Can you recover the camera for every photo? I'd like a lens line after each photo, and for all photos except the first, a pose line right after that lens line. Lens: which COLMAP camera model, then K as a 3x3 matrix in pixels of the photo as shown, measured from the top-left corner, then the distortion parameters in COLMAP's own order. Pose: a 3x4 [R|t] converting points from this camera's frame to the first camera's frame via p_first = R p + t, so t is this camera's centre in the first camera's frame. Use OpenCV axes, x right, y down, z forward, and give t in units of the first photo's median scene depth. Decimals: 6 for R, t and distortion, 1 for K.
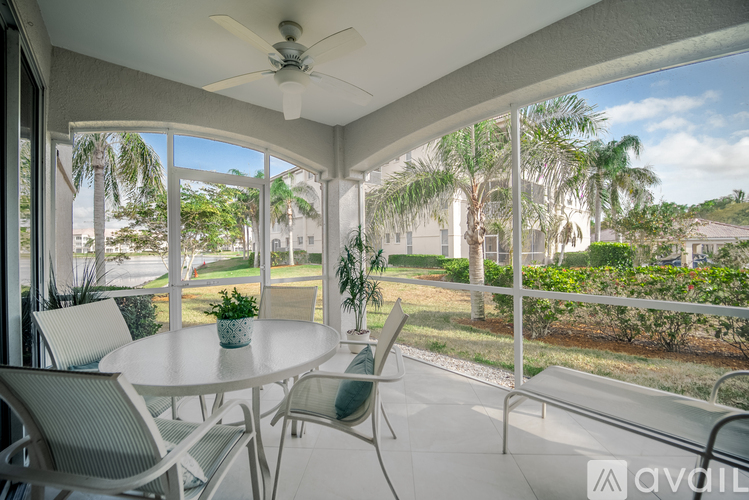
lens RADIAL K [[314.1, 0, 373.8], [0, 314.1, 248.1], [0, 0, 1]] dist [-0.000172, 0.000102]
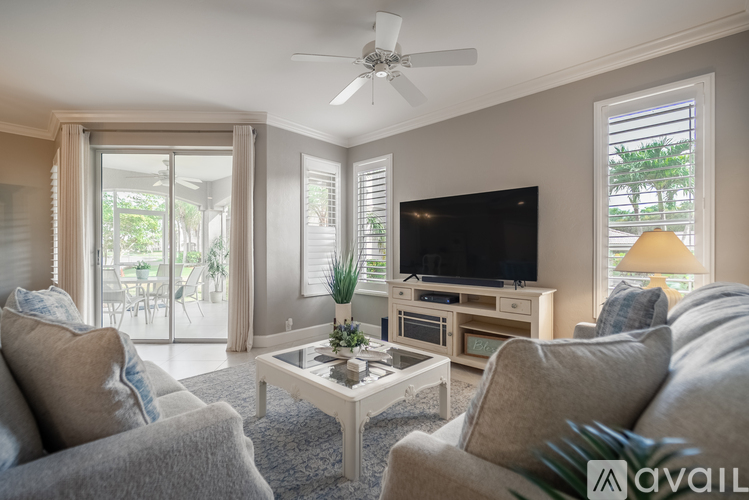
lens RADIAL K [[370.5, 0, 375.9], [0, 370.5, 247.1], [0, 0, 1]] dist [0.000583, 0.000042]
pose [[0.996139, 0.004235, 0.087687, 0.661880], [-0.003759, 0.999977, -0.005583, 0.003766], [-0.087709, 0.005232, 0.996132, -1.225444]]
